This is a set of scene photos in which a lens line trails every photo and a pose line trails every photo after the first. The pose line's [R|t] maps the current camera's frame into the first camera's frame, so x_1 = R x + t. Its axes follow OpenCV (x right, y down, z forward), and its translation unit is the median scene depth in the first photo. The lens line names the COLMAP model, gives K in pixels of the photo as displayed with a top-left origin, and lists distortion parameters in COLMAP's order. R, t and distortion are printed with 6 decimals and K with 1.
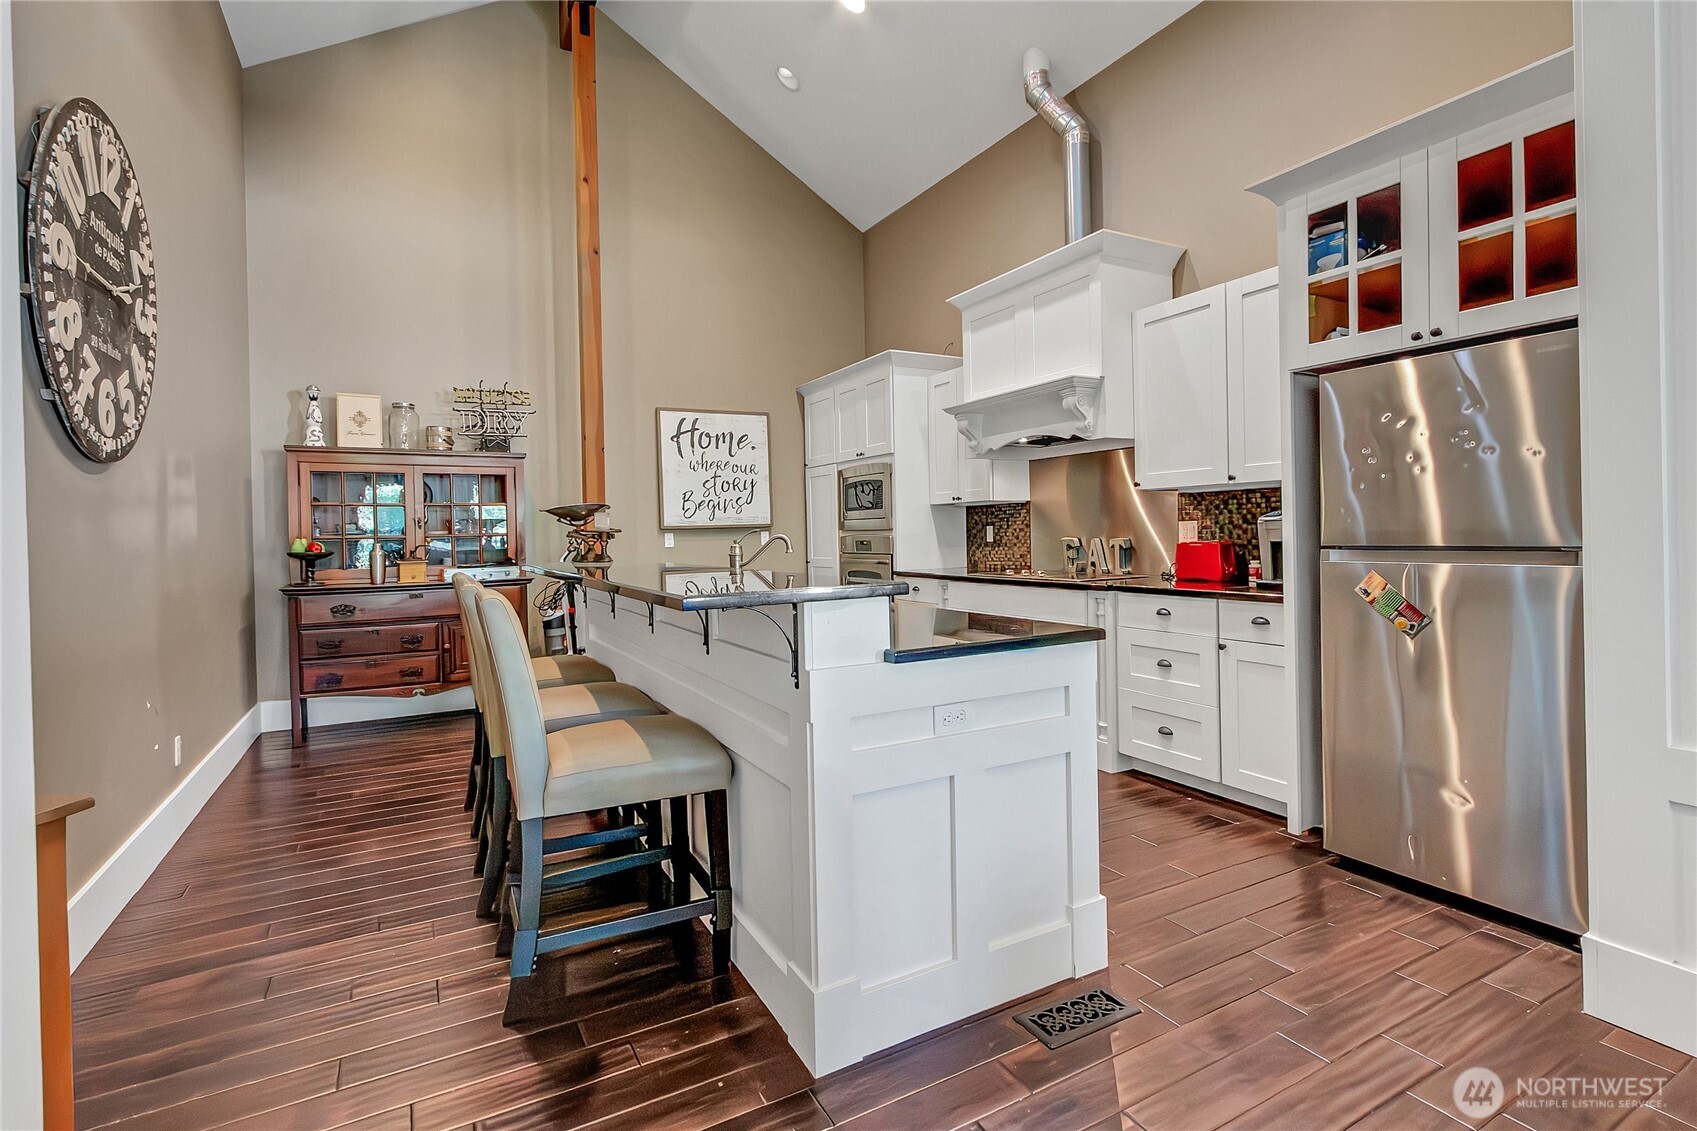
lens RADIAL K [[785.6, 0, 848.1], [0, 785.6, 558.1], [0, 0, 1]] dist [0.006400, 0.000851]
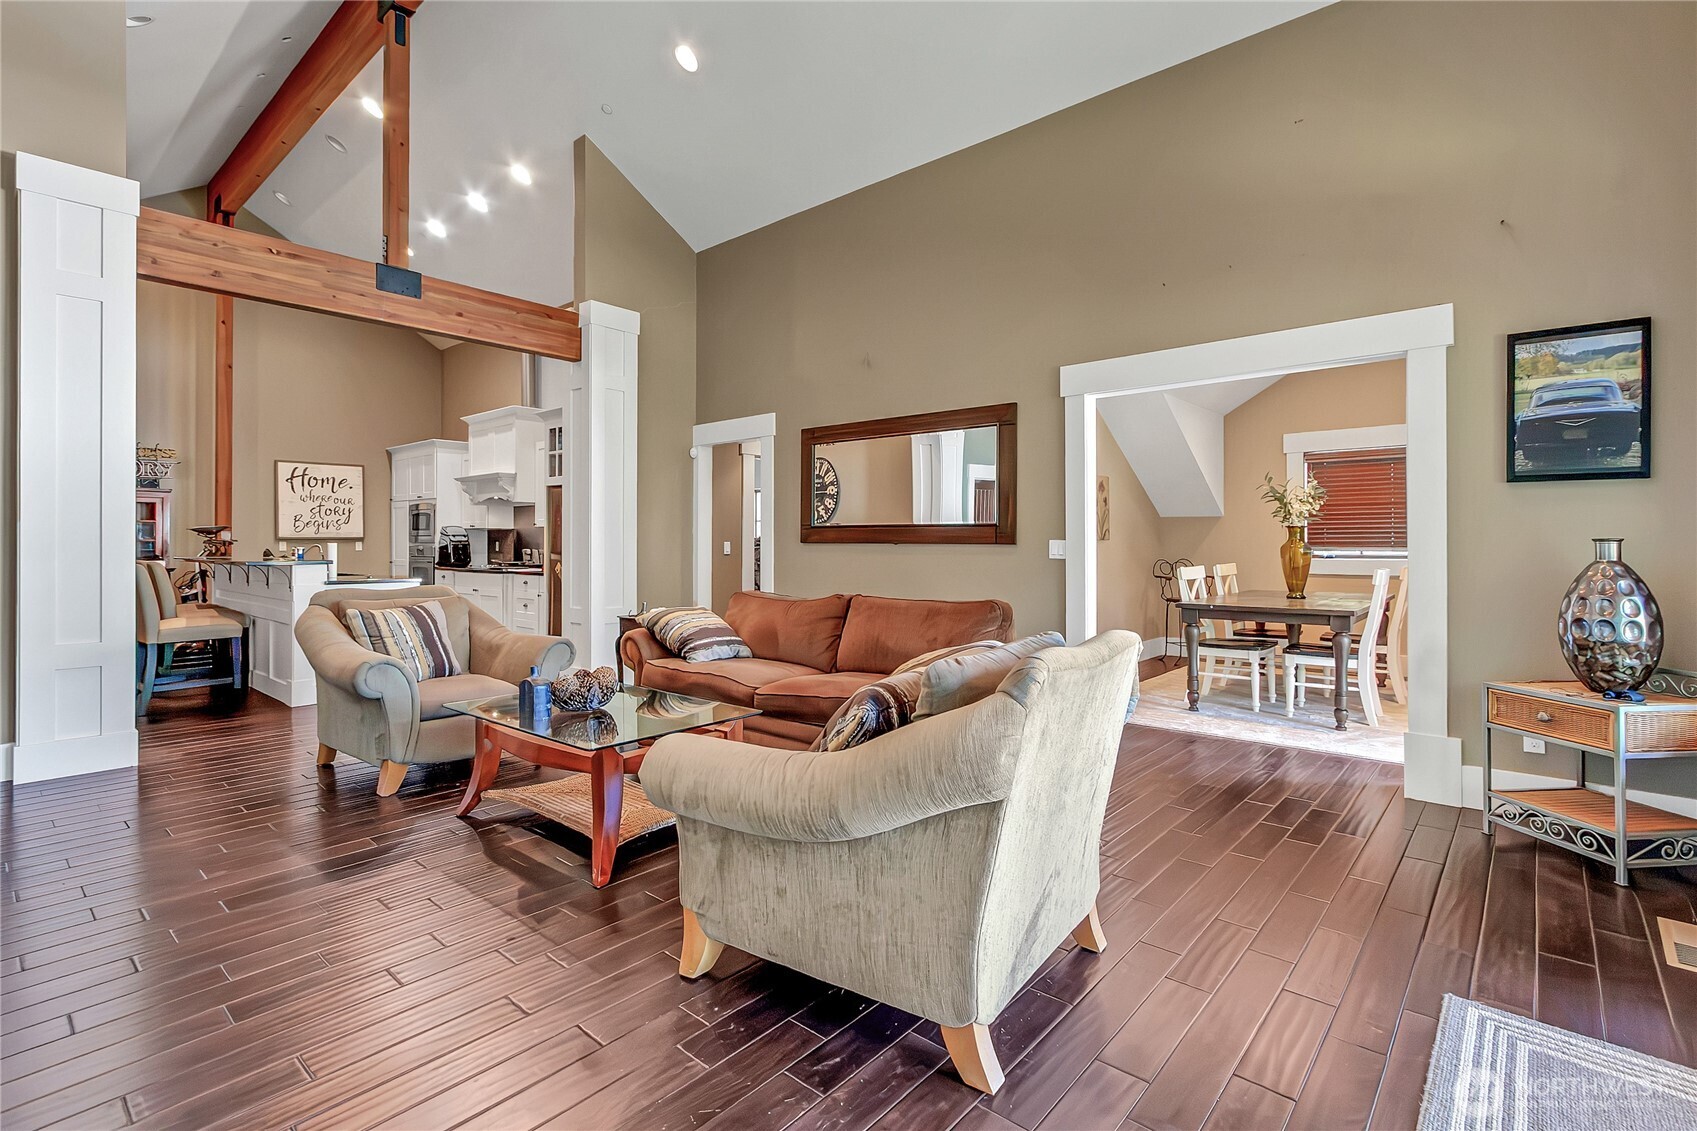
lens RADIAL K [[785.6, 0, 842.3], [0, 785.6, 549.0], [0, 0, 1]] dist [0.006400, 0.000851]
pose [[0.940024, 0.019024, 0.340577, 0.314681], [-0.009252, 0.999498, -0.030294, 0.021648], [-0.340982, 0.025326, 0.939729, -0.935537]]
